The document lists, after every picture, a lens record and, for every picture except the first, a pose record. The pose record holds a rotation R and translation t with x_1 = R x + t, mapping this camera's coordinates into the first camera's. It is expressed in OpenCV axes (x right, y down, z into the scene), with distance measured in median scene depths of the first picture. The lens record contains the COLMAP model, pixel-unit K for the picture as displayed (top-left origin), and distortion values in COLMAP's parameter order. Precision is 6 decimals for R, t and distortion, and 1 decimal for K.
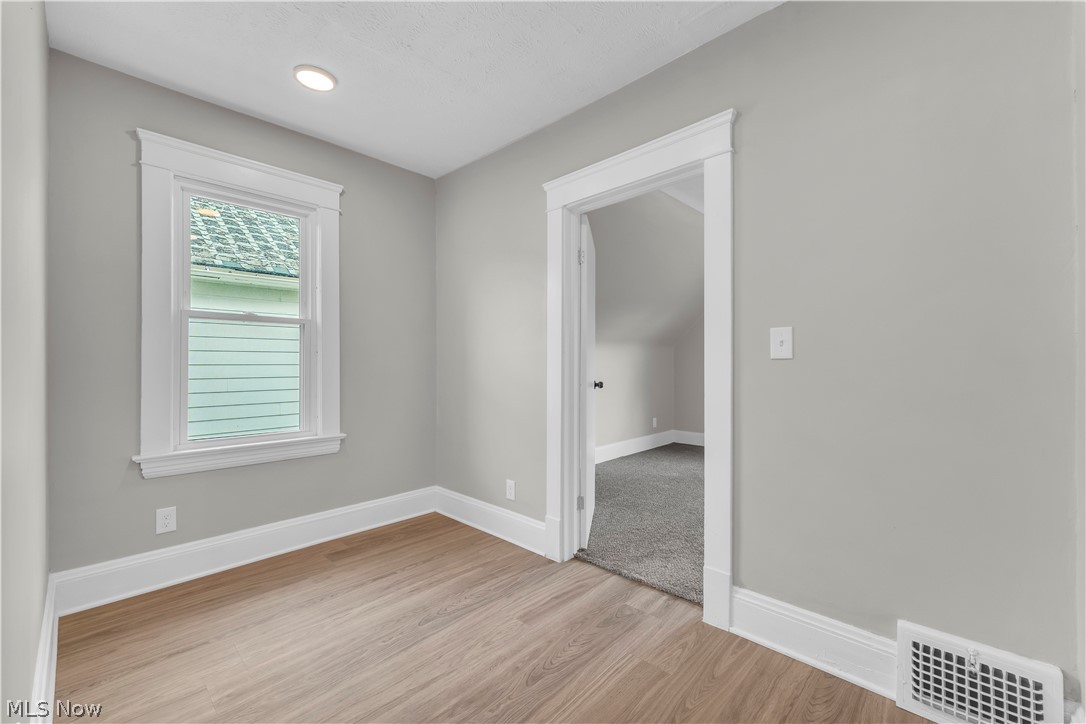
lens RADIAL K [[439.2, 0, 543.0], [0, 439.2, 362.0], [0, 0, 1]] dist [-0.001064, -0.000312]
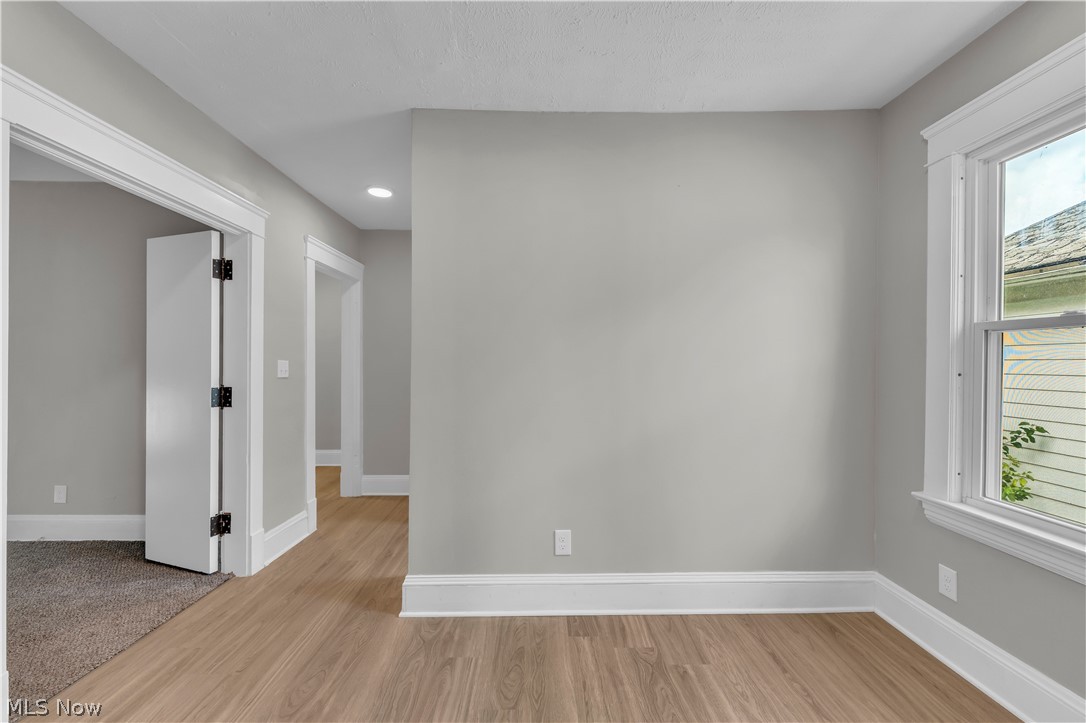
lens RADIAL K [[450.6, 0, 544.7], [0, 450.6, 359.4], [0, 0, 1]] dist [0.000437, -0.000726]
pose [[-0.711630, -0.013733, -0.702420, 0.323454], [-0.012271, 0.999899, -0.007117, -0.048336], [0.702447, 0.003555, -0.711727, 1.257744]]
